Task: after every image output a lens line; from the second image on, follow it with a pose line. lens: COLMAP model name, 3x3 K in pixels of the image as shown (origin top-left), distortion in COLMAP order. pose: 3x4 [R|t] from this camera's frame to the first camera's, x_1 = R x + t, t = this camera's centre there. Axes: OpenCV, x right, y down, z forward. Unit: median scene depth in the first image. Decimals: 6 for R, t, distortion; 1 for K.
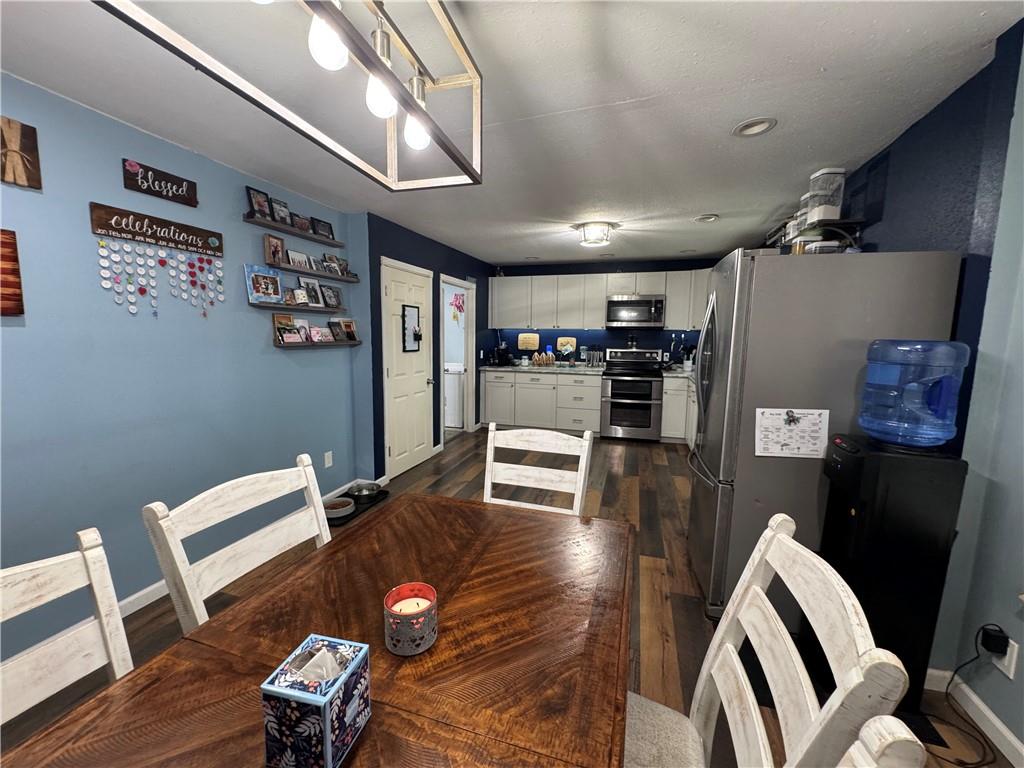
lens RADIAL K [[411.1, 0, 512.8], [0, 411.1, 384.3], [0, 0, 1]] dist [-0.005133, 0.000383]
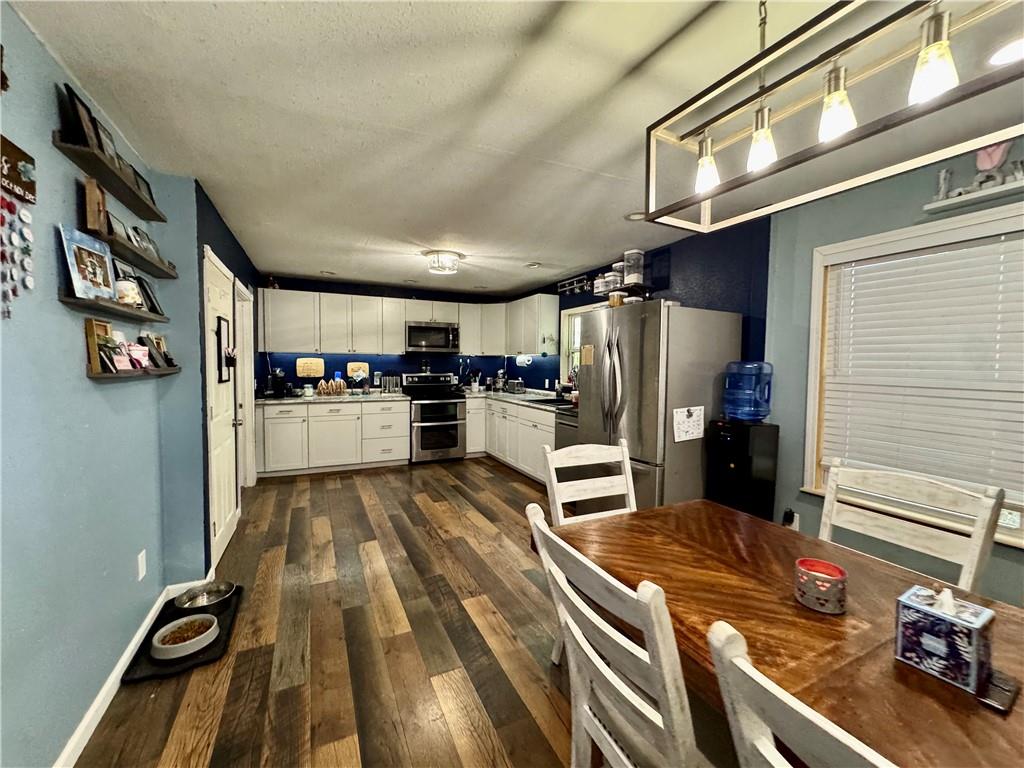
lens RADIAL K [[411.1, 0, 512.4], [0, 411.1, 383.7], [0, 0, 1]] dist [-0.005133, 0.000383]
pose [[0.731649, -0.037568, 0.680646, -0.267057], [0.081075, 0.996189, -0.032166, -0.010236], [-0.676843, 0.078717, 0.731906, 0.104875]]
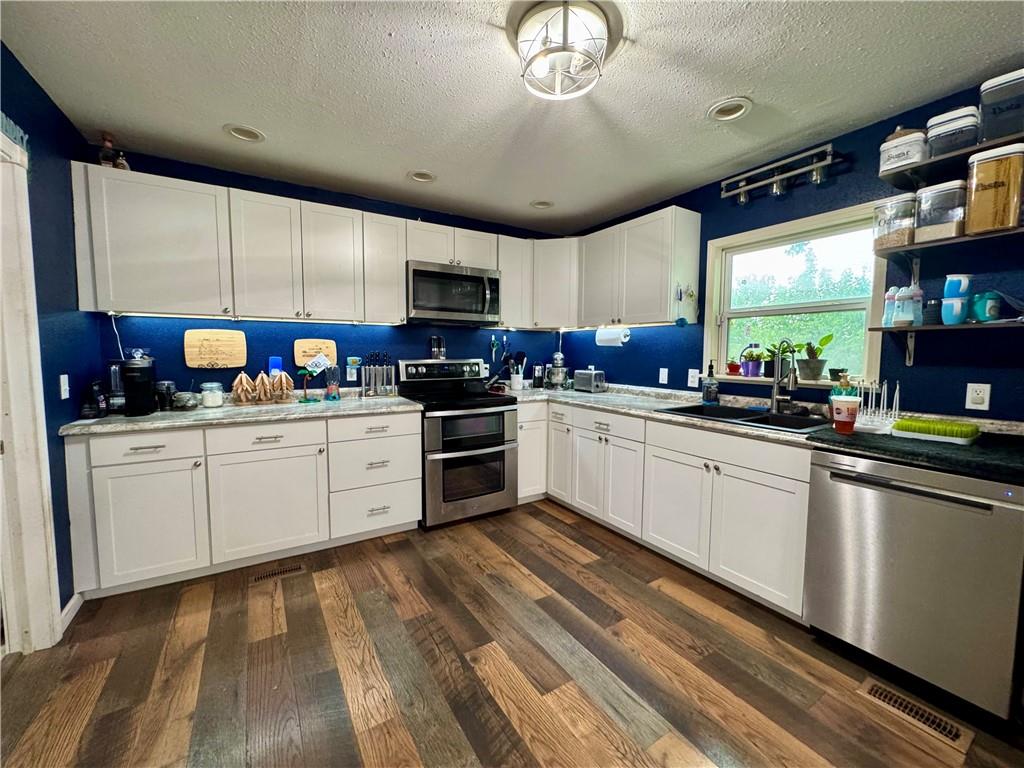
lens RADIAL K [[411.1, 0, 512.1], [0, 411.1, 383.9], [0, 0, 1]] dist [-0.005133, 0.000383]
pose [[0.655372, -0.066662, 0.752359, -0.092750], [0.092475, 0.995686, 0.007667, -0.048189], [-0.749624, 0.064549, 0.658709, 0.557895]]
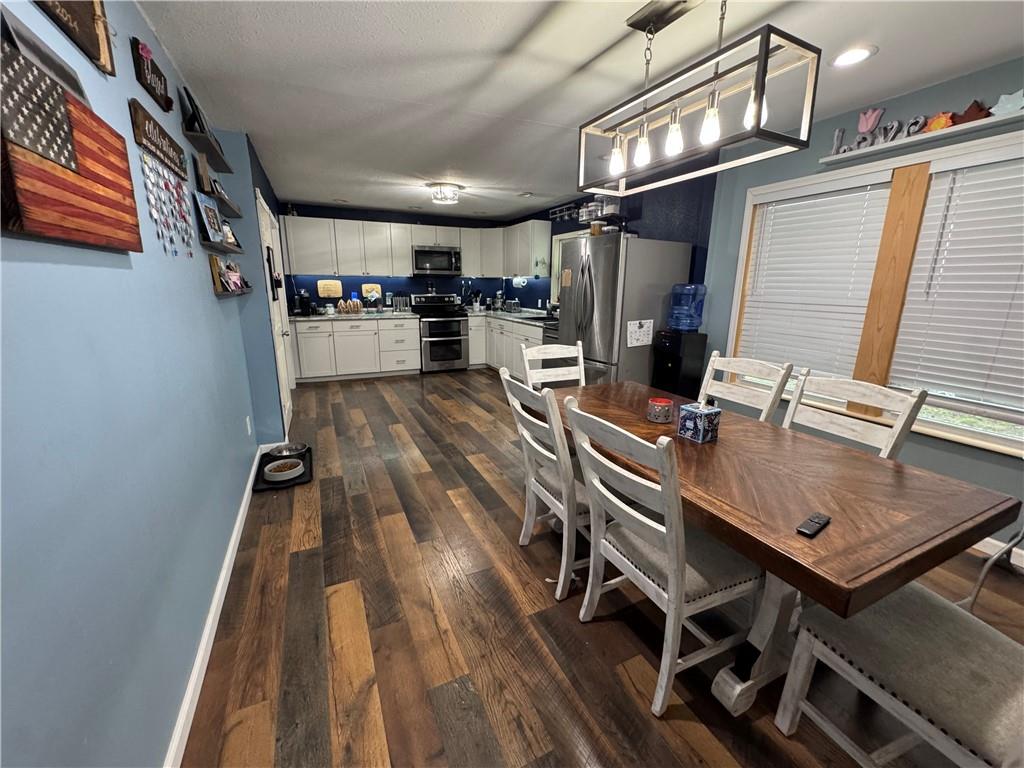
lens RADIAL K [[411.1, 0, 512.5], [0, 411.1, 383.3], [0, 0, 1]] dist [-0.005133, 0.000383]
pose [[0.738743, -0.160536, 0.654590, -0.351485], [0.079521, 0.985196, 0.151872, 0.002971], [-0.669280, -0.060140, 0.740572, -0.016578]]
